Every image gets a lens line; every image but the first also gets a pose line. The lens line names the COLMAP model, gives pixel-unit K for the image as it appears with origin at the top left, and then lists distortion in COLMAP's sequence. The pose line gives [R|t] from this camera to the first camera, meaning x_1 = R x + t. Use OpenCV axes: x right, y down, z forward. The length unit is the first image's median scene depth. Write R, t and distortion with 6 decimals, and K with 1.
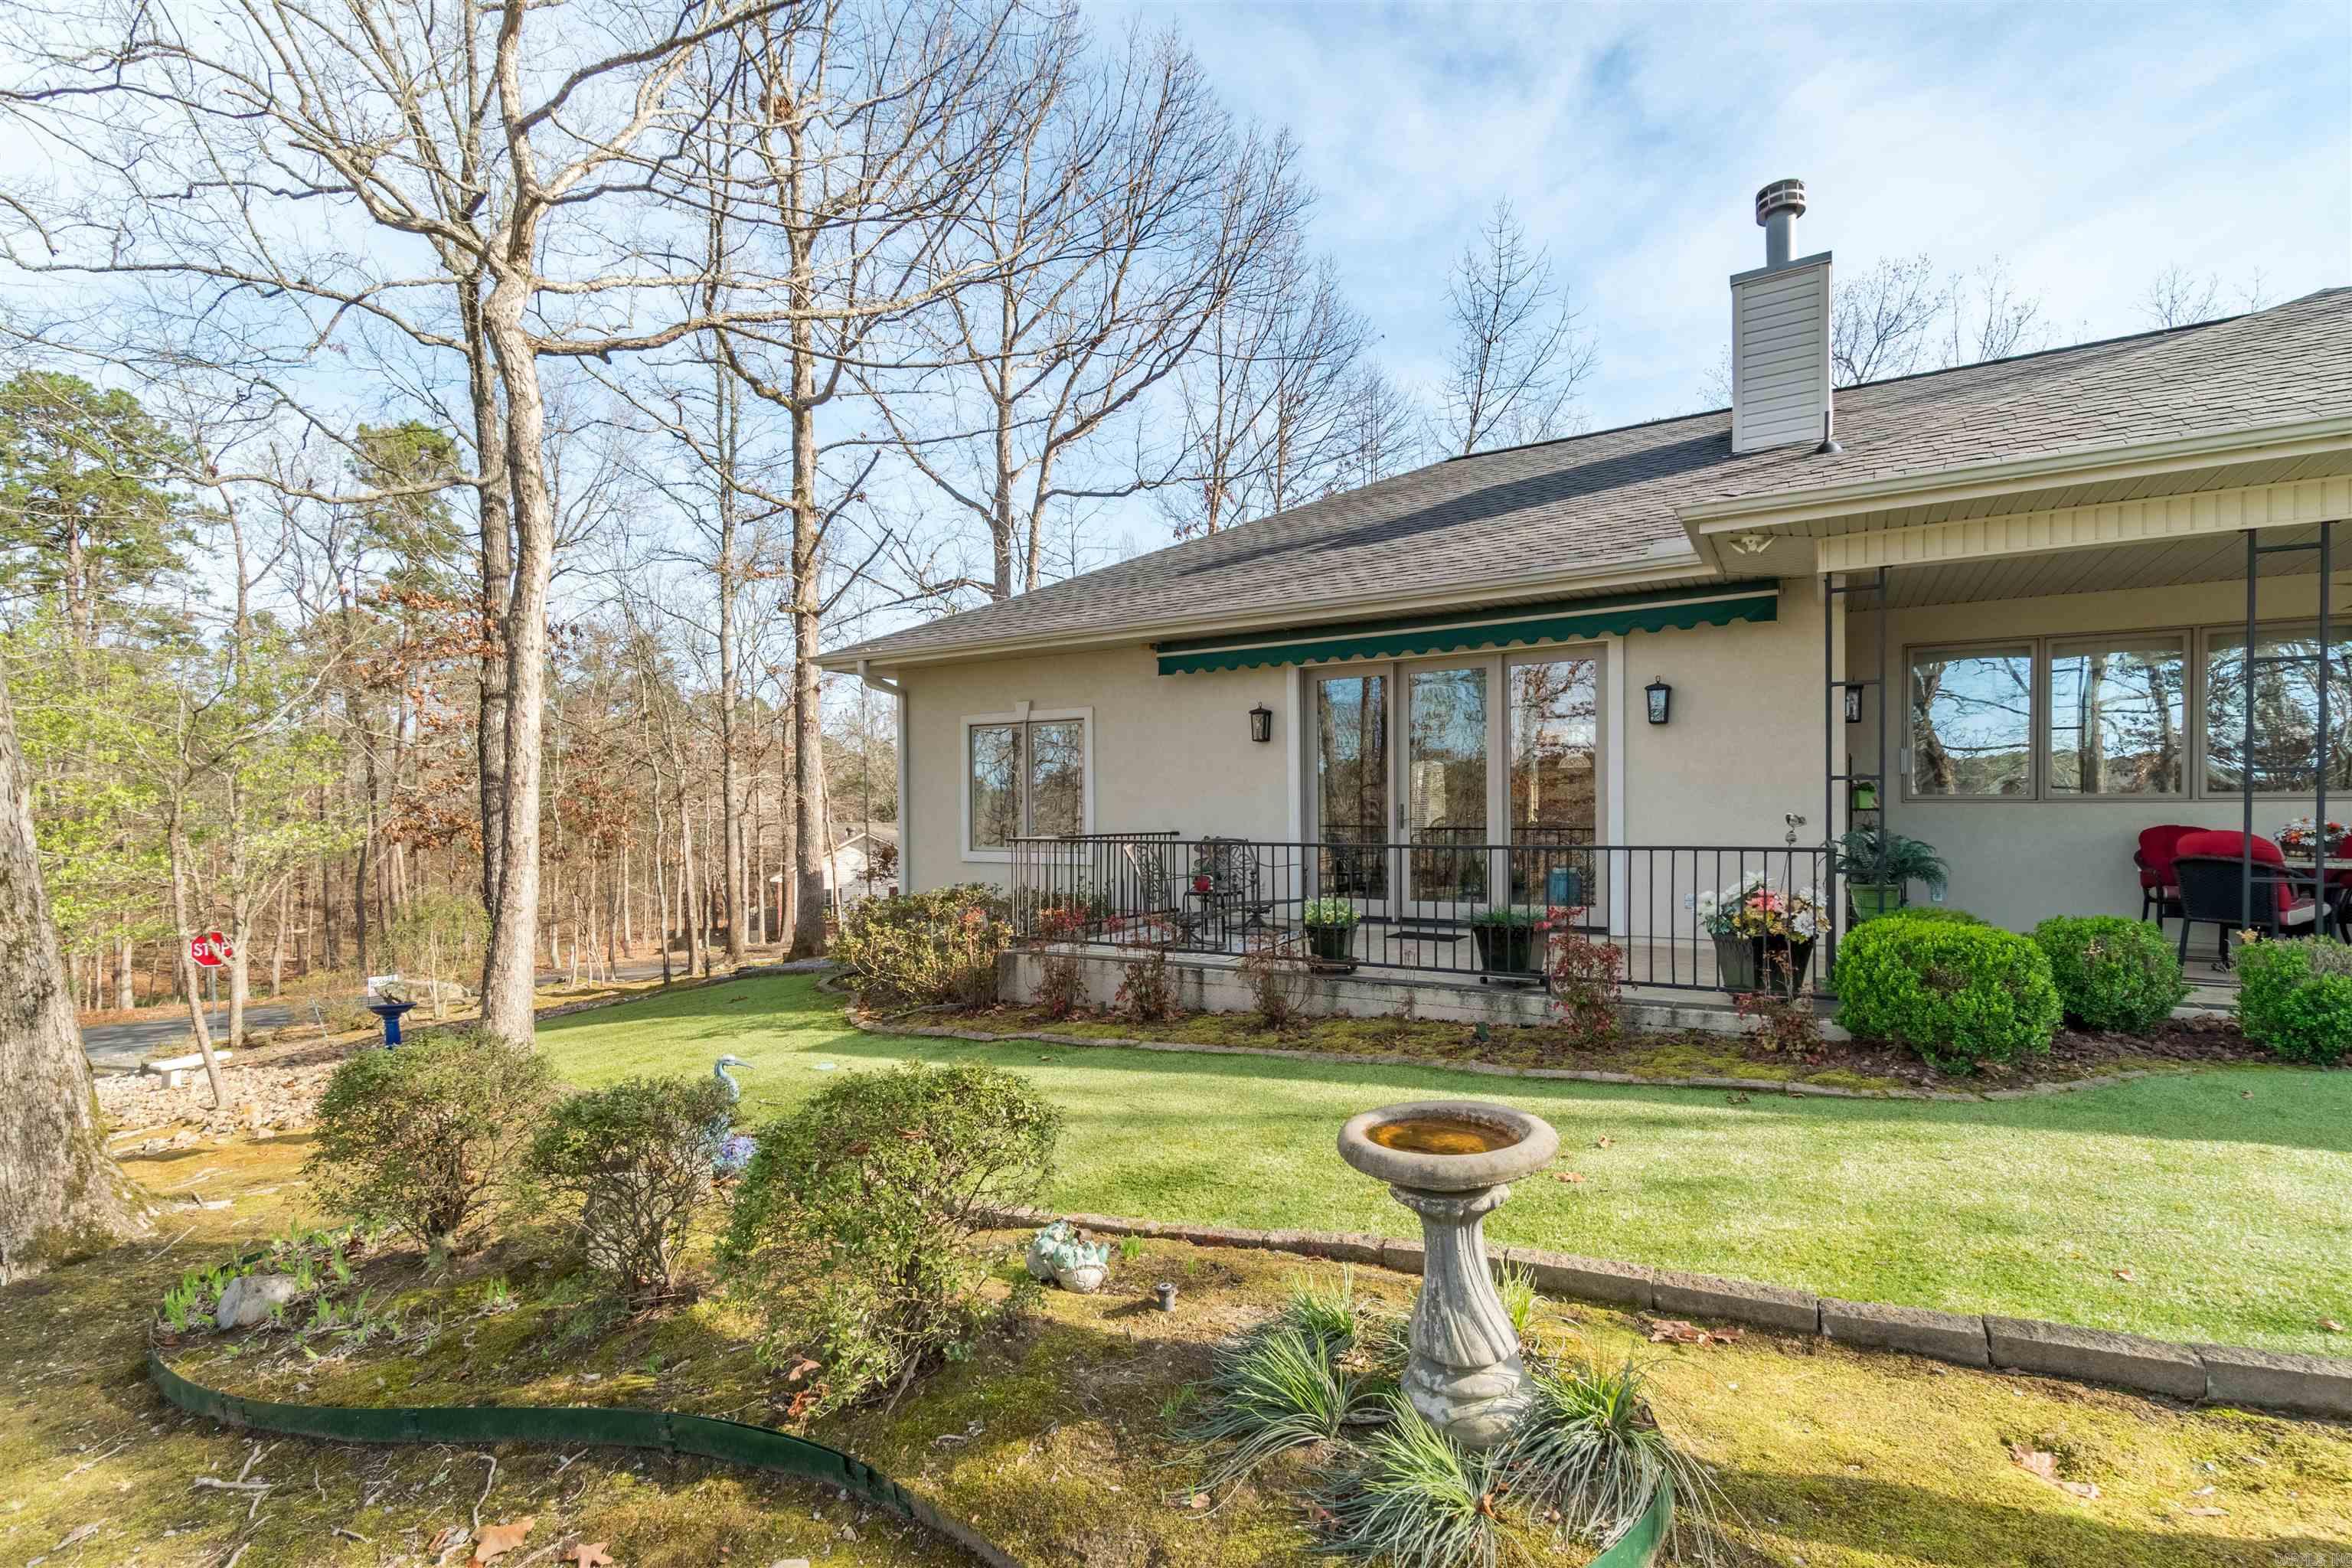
lens RADIAL K [[1076.0, 0, 1181.3], [0, 1076.0, 829.2], [0, 0, 1]] dist [-0.000286, 0.000101]
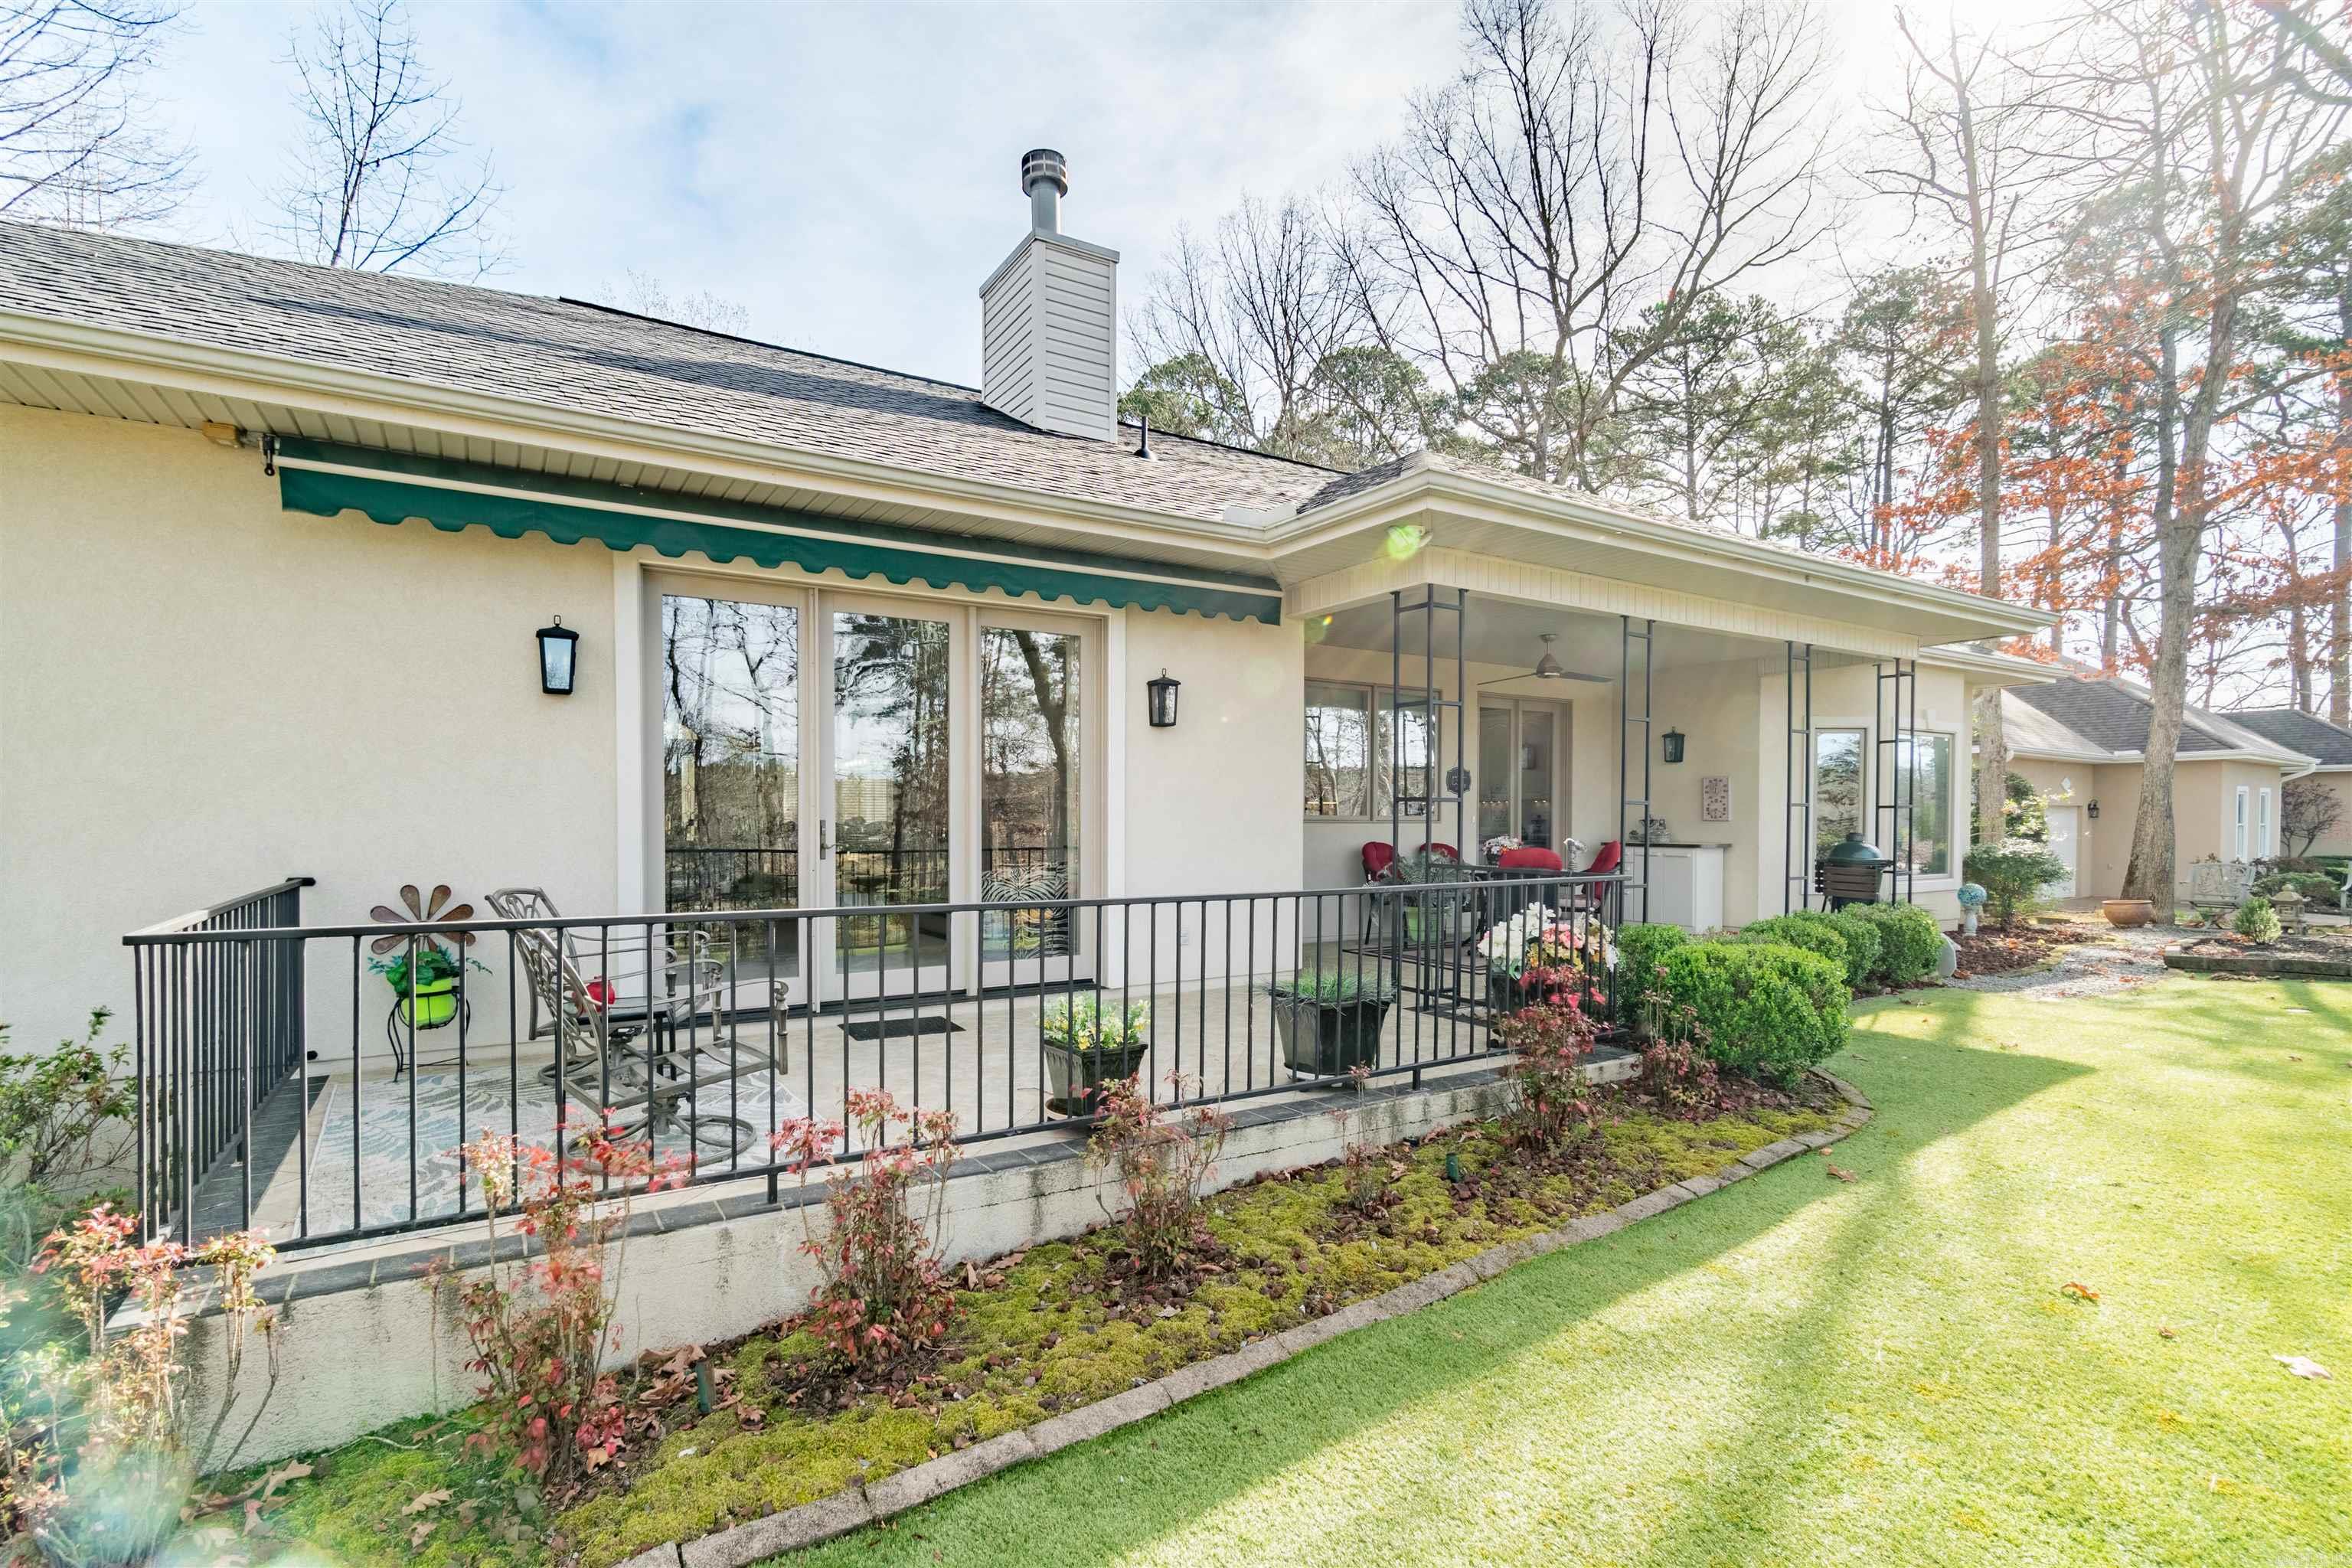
lens RADIAL K [[1076.0, 0, 1181.3], [0, 1076.0, 829.2], [0, 0, 1]] dist [-0.000286, 0.000101]
pose [[0.480740, -0.000570, 0.876863, -0.264667], [0.010016, 0.999938, -0.004841, -0.012704], [-0.876806, 0.011110, 0.480716, 0.576031]]
